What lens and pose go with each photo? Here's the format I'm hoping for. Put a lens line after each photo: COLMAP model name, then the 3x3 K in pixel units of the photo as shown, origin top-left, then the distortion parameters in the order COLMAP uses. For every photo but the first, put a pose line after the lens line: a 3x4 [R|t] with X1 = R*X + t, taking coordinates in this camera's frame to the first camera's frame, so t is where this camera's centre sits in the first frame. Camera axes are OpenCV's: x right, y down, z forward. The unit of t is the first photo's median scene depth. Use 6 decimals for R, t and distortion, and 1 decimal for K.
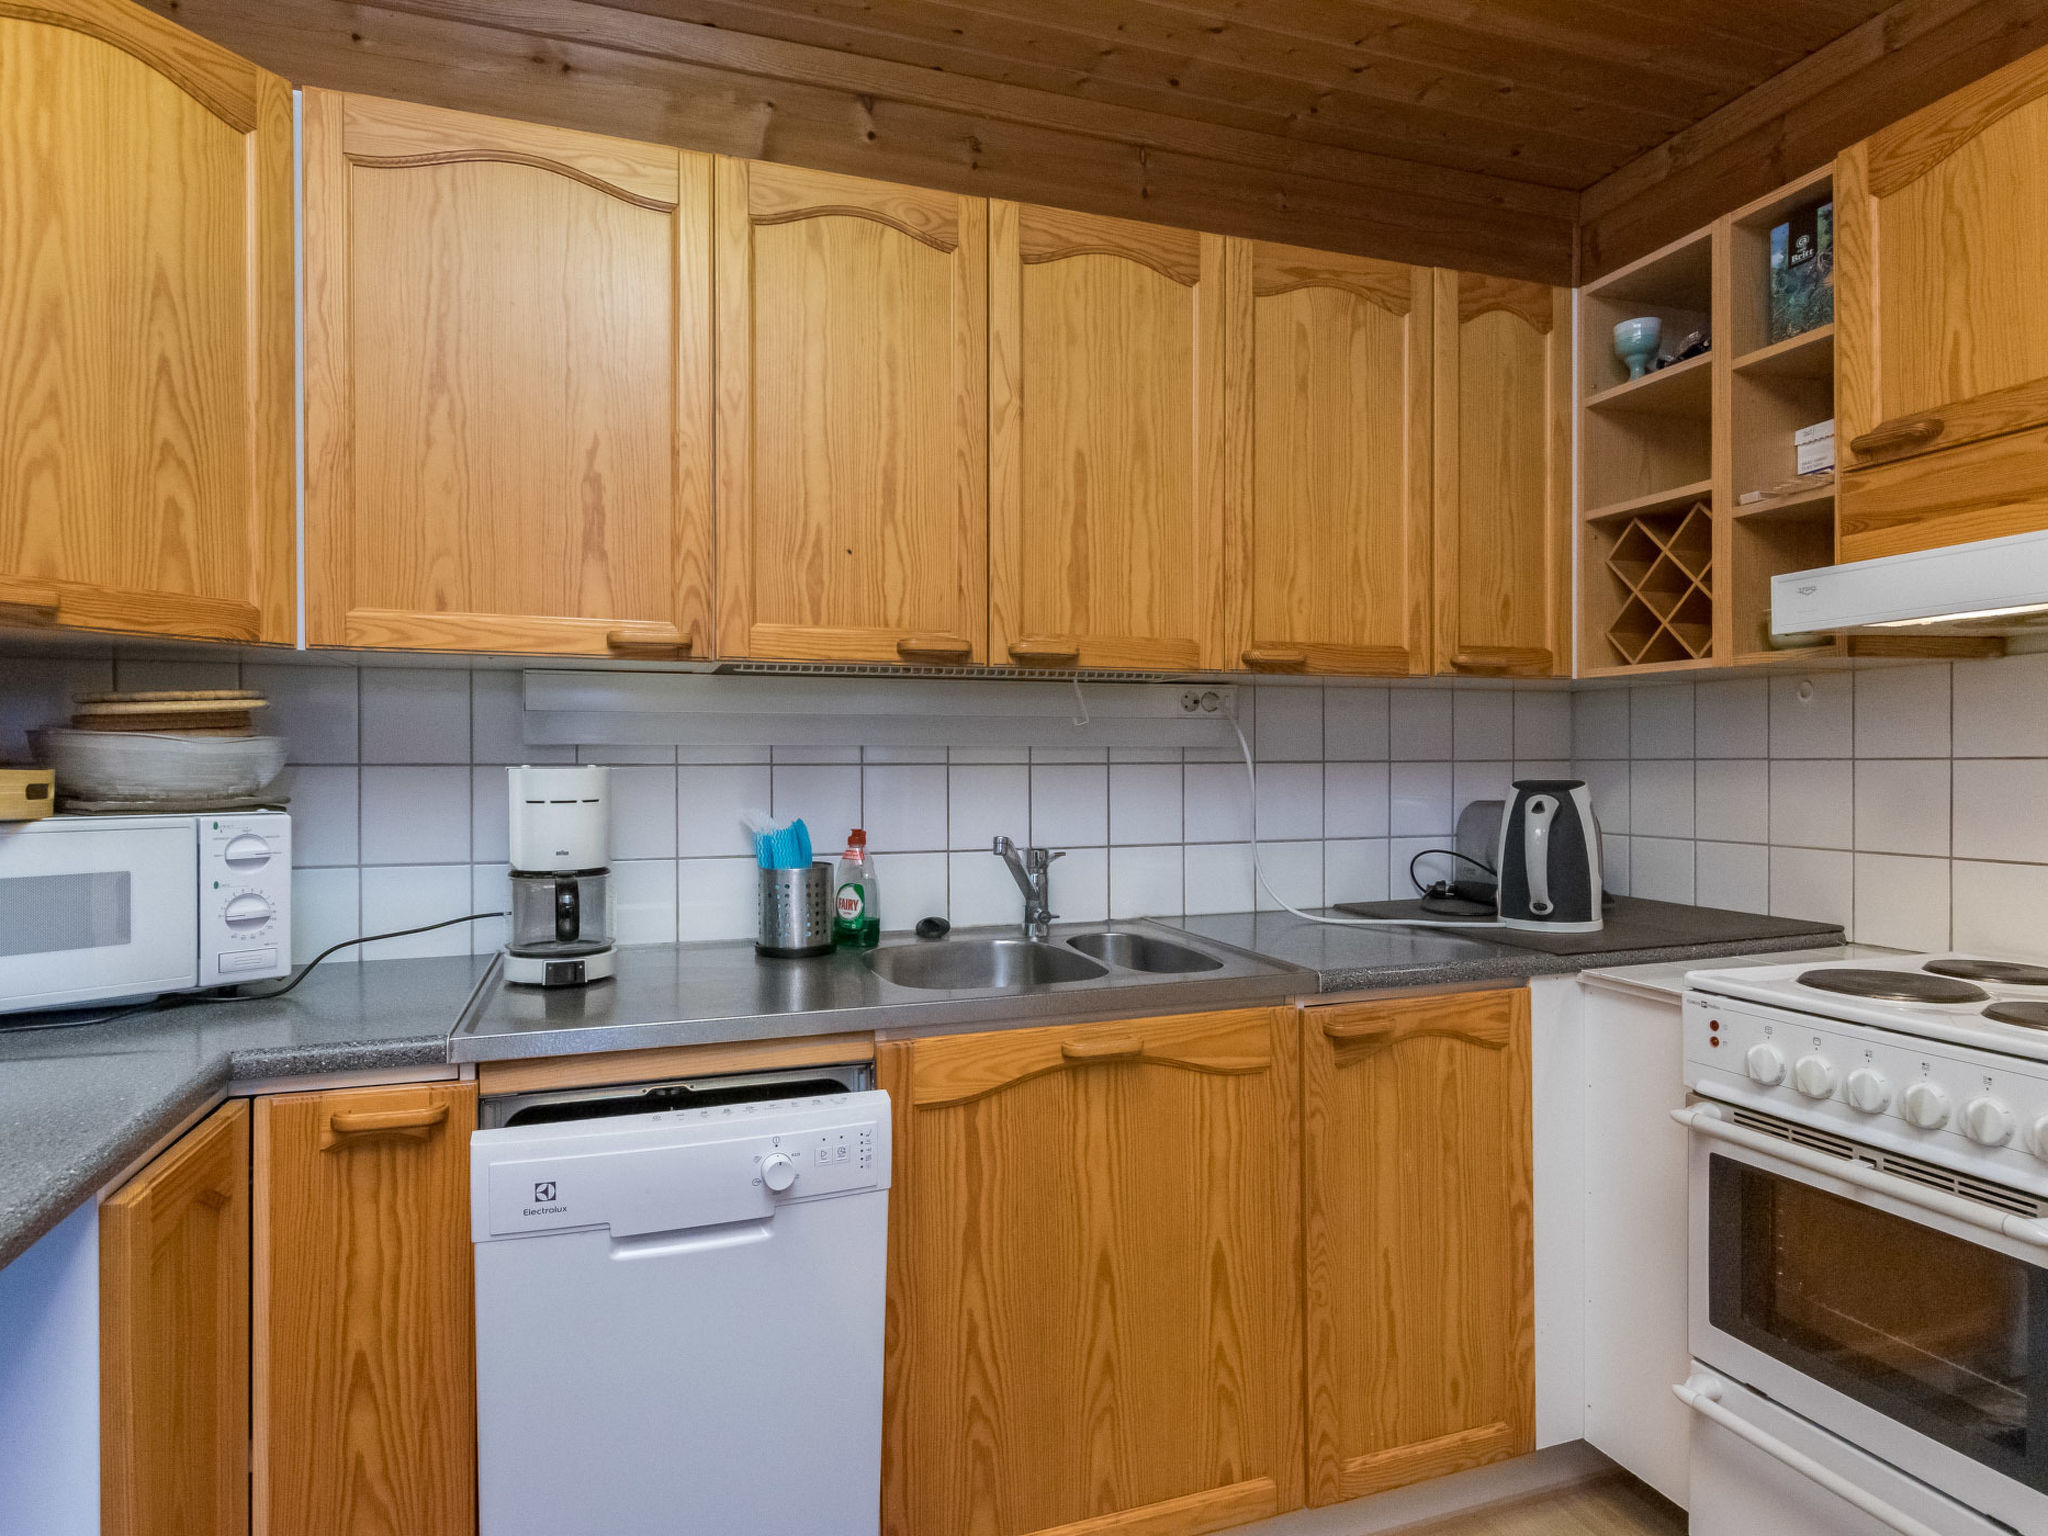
lens RADIAL K [[1150.1, 0, 1024.0], [0, 1150.1, 768.0], [0, 0, 1]] dist [0.023563, 0.000088]
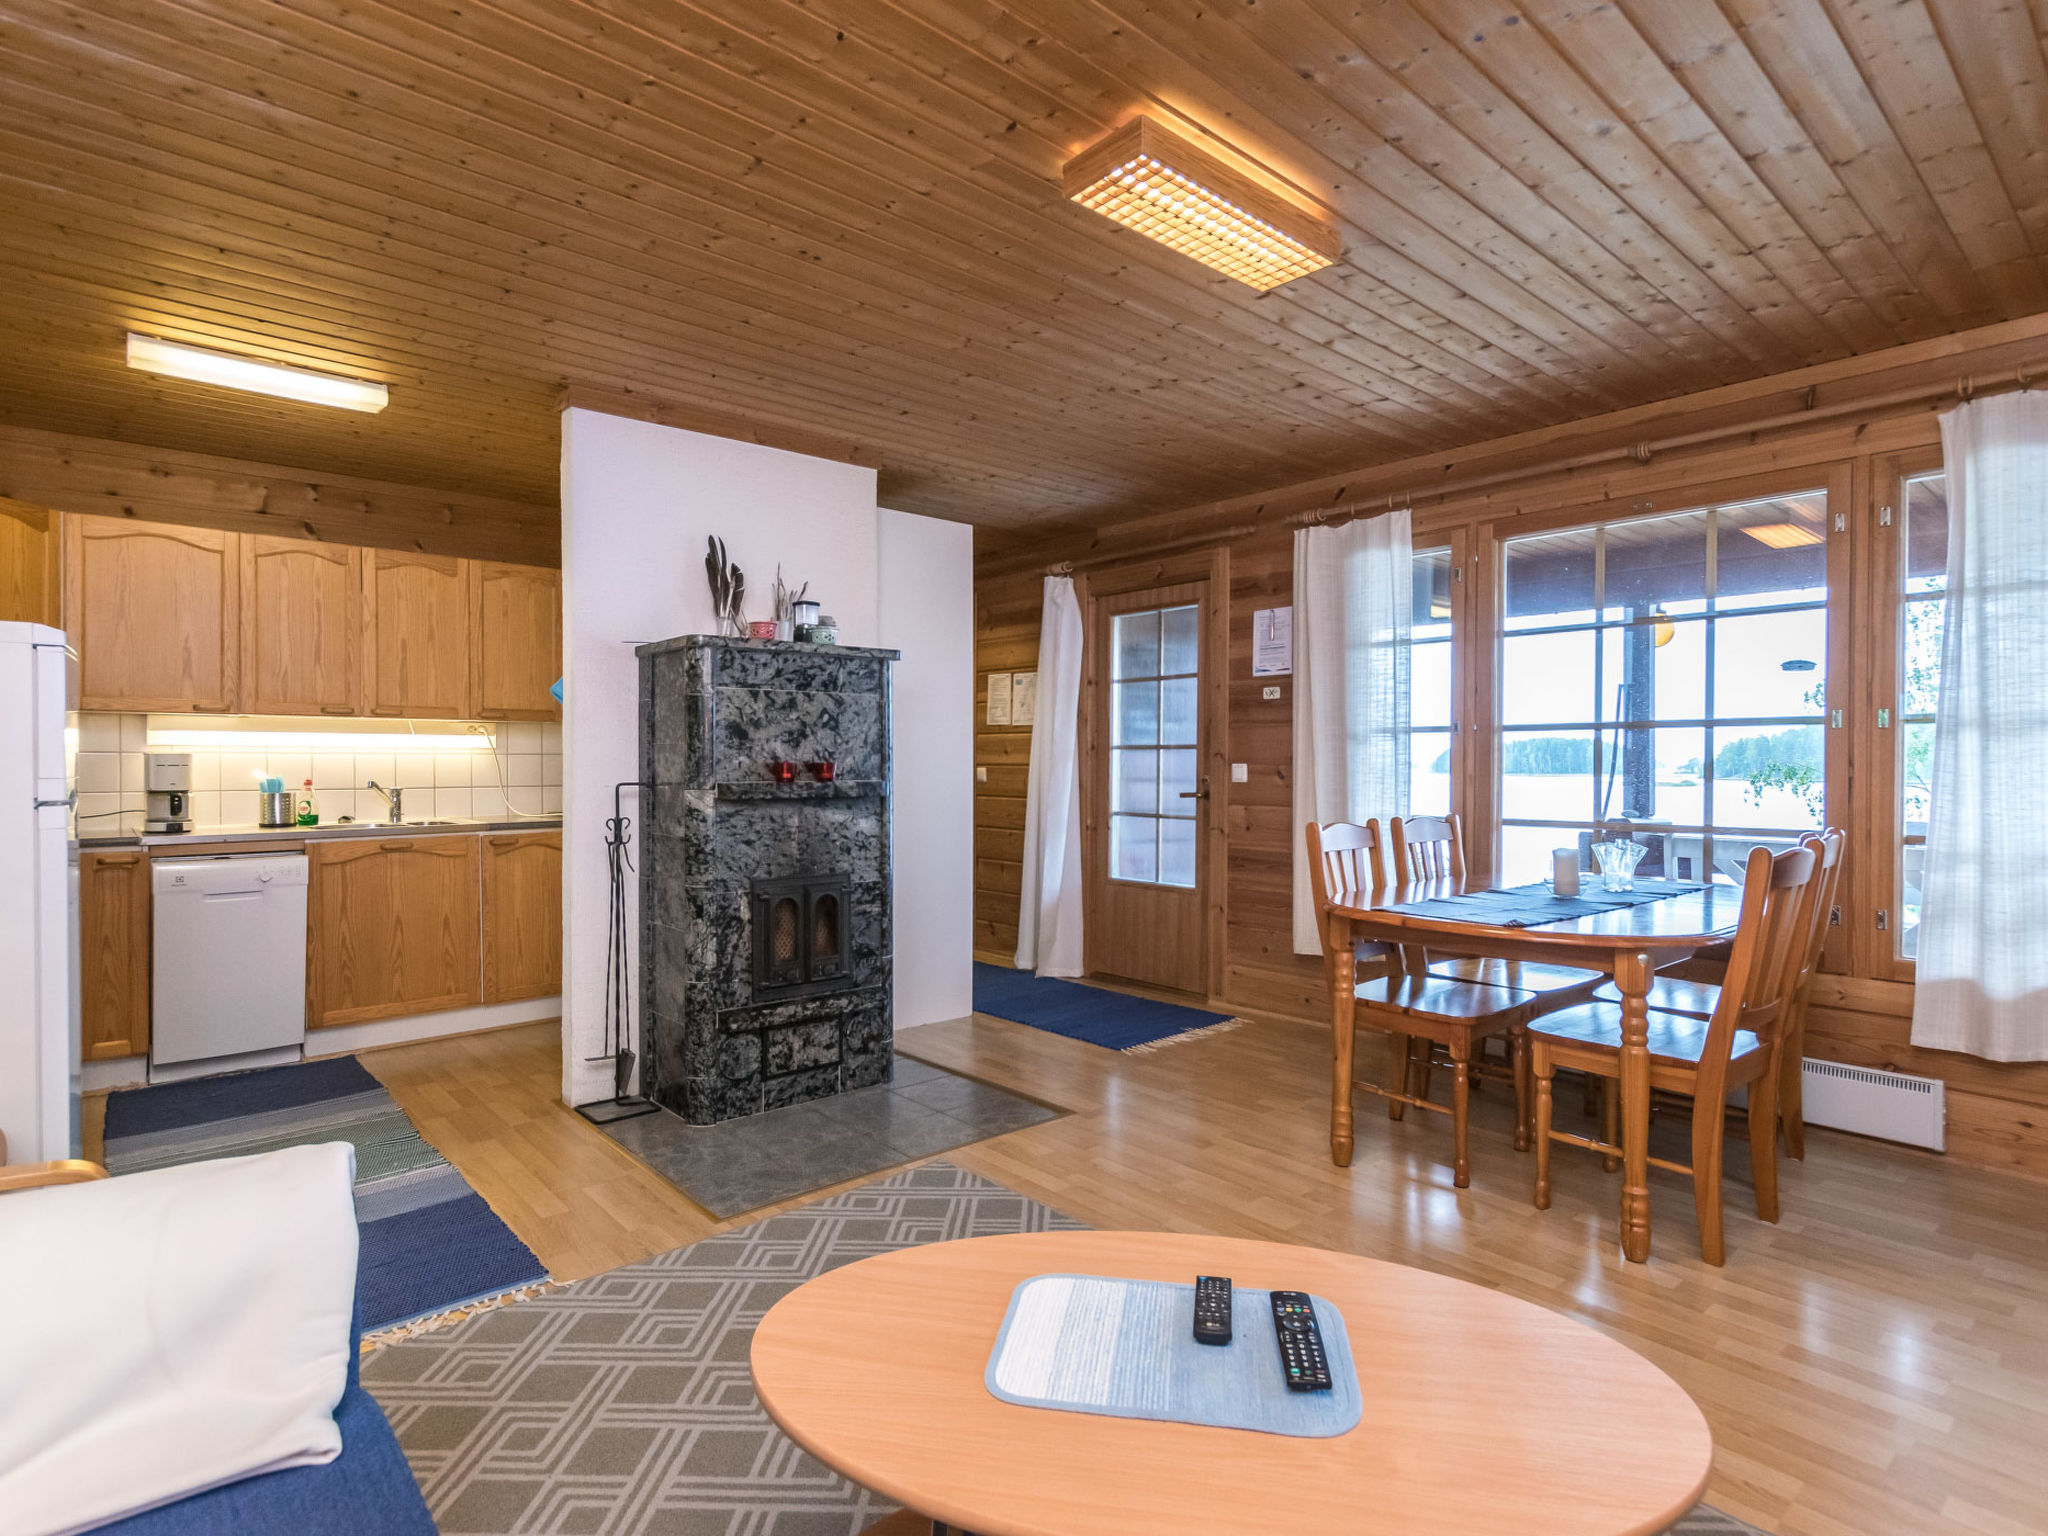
lens RADIAL K [[1063.0, 0, 1024.0], [0, 1063.0, 768.0], [0, 0, 1]] dist [0.016453, 0.000102]
pose [[0.927064, 0.001447, 0.374900, 0.513331], [-0.001724, 0.999998, 0.000403, 0.030481], [-0.374899, -0.001020, 0.927065, -2.100037]]
